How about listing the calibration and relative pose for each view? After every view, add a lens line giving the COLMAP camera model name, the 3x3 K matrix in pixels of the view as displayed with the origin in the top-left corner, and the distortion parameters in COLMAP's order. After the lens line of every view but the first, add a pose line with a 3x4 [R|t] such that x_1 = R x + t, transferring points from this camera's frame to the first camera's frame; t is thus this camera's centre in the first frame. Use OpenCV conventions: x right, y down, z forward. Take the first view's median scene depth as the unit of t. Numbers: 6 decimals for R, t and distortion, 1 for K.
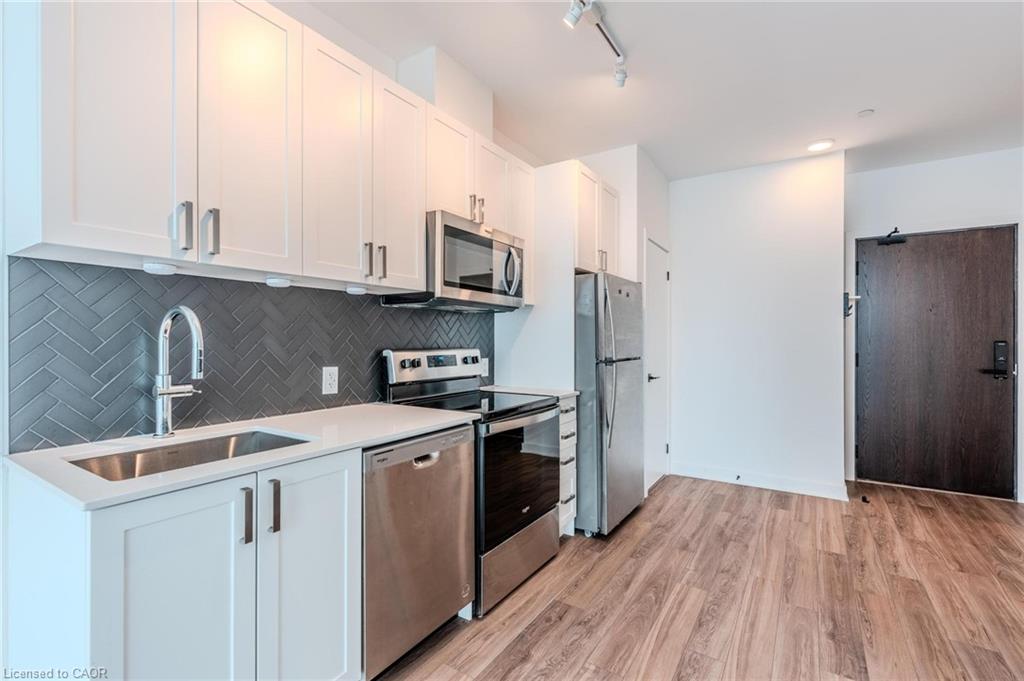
lens RADIAL K [[453.4, 0, 515.0], [0, 453.4, 341.9], [0, 0, 1]] dist [0.010202, 0.001758]
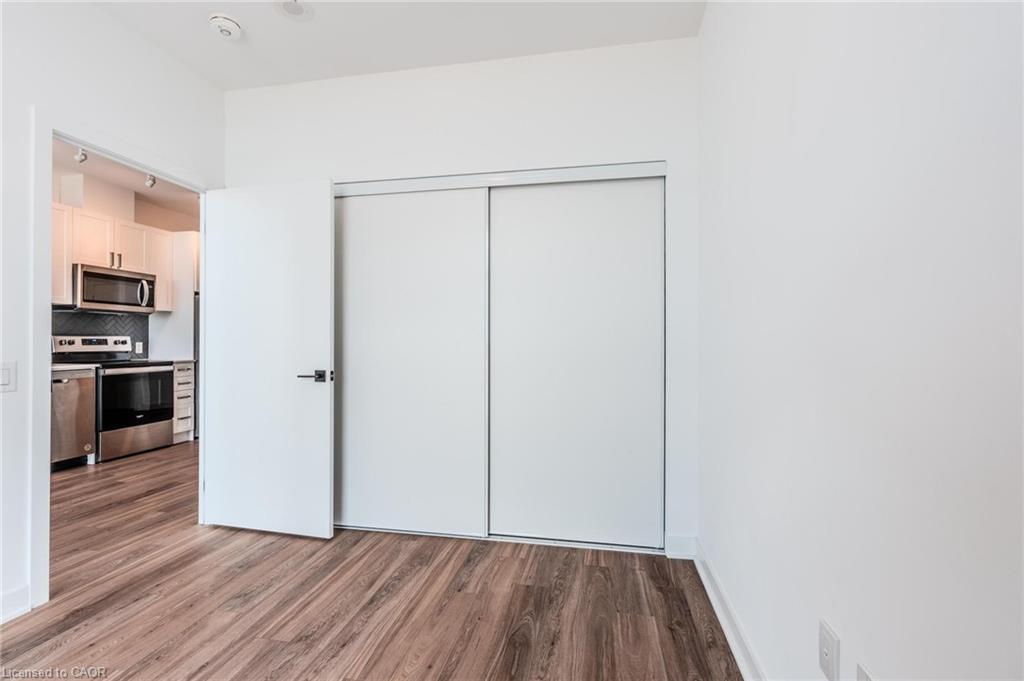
lens RADIAL K [[453.4, 0, 501.2], [0, 453.4, 340.5], [0, 0, 1]] dist [0.010202, 0.001758]
pose [[0.933322, 0.004210, 0.359016, 0.703684], [-0.002585, 0.999984, -0.005008, 0.042160], [-0.359032, 0.003746, 0.933318, -1.288257]]
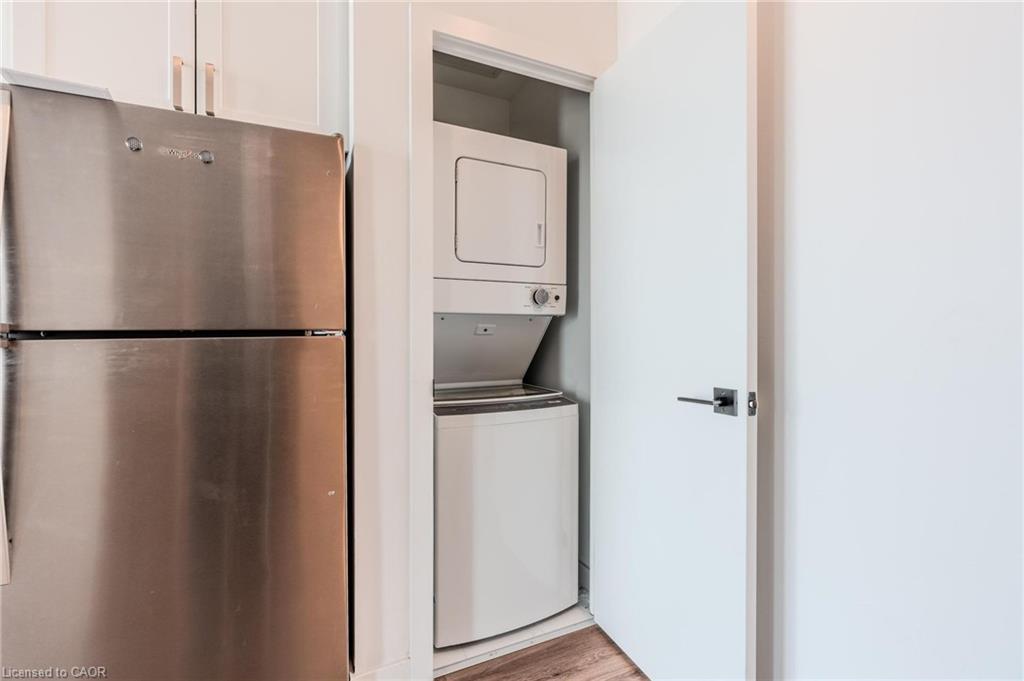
lens RADIAL K [[453.4, 0, 513.4], [0, 453.4, 337.8], [0, 0, 1]] dist [0.010202, 0.001758]
pose [[0.883728, 0.004450, -0.467979, 0.756917], [0.003606, 0.999860, 0.016316, 0.045967], [0.467986, -0.016106, 0.883589, 0.964172]]
